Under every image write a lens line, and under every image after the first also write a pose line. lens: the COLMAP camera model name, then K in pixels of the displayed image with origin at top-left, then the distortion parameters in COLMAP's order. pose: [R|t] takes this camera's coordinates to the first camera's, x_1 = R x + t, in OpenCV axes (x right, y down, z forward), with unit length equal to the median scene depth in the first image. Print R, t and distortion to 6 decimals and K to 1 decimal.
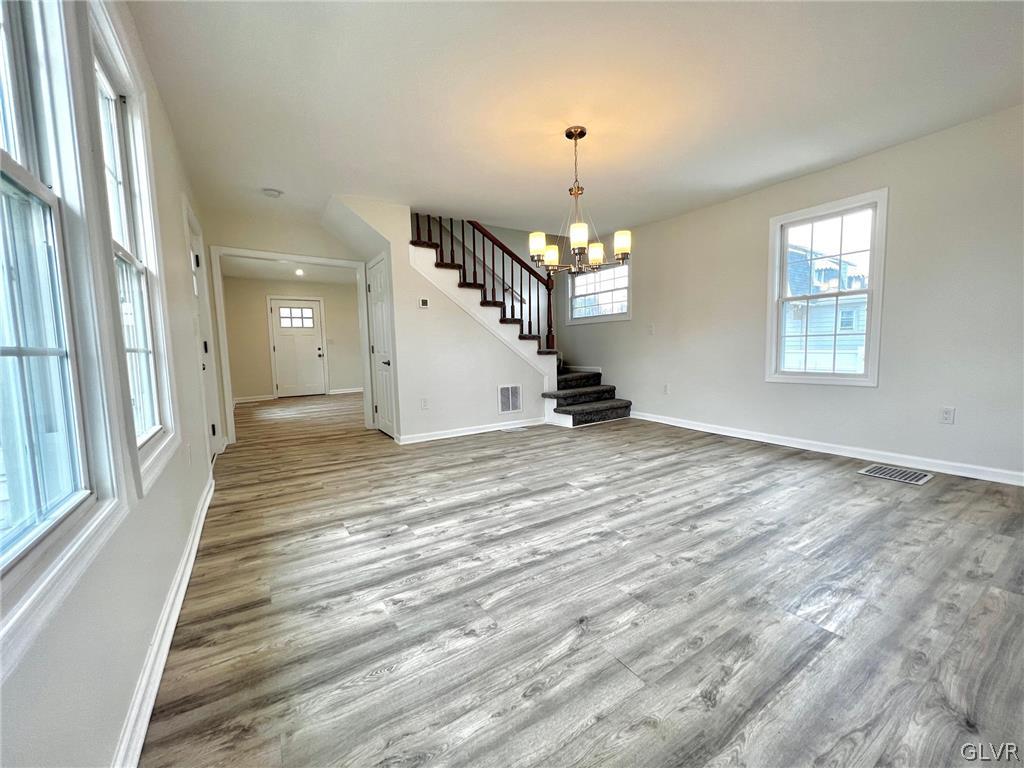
lens RADIAL K [[409.4, 0, 514.4], [0, 409.4, 384.3], [0, 0, 1]] dist [0.002386, -0.000347]
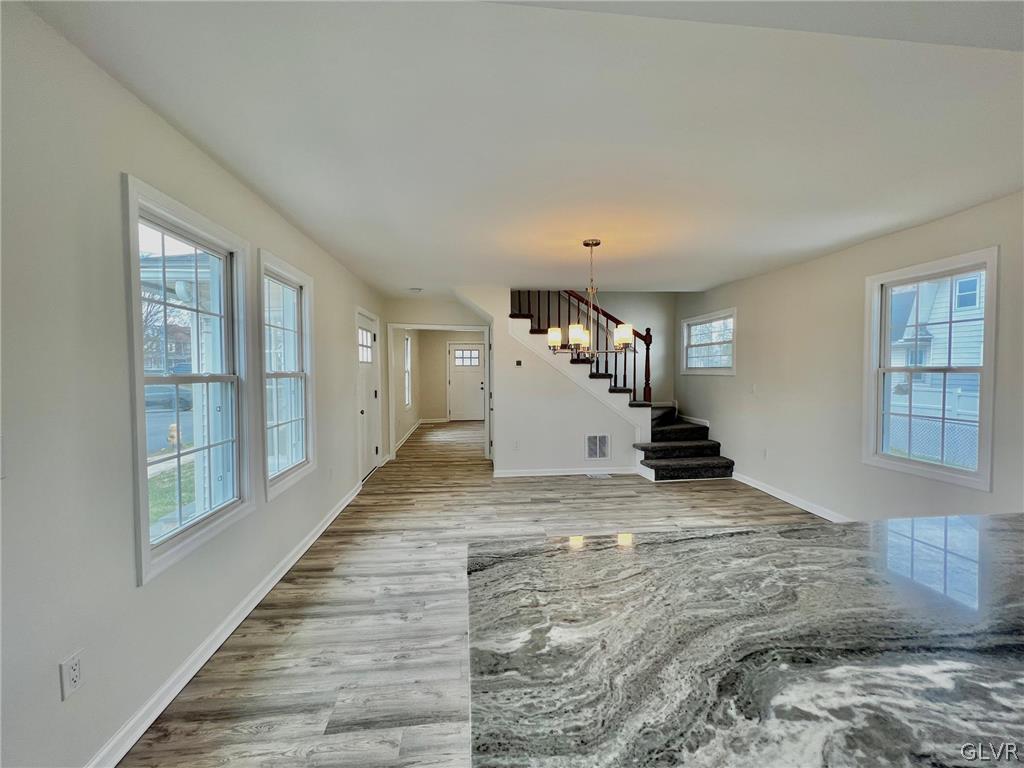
lens RADIAL K [[409.4, 0, 511.7], [0, 409.4, 383.3], [0, 0, 1]] dist [0.002386, -0.000347]
pose [[0.892512, 0.034943, -0.449668, 0.375810], [-0.058629, 0.997524, -0.038851, -0.107623], [0.447197, 0.061039, 0.892350, -0.118703]]
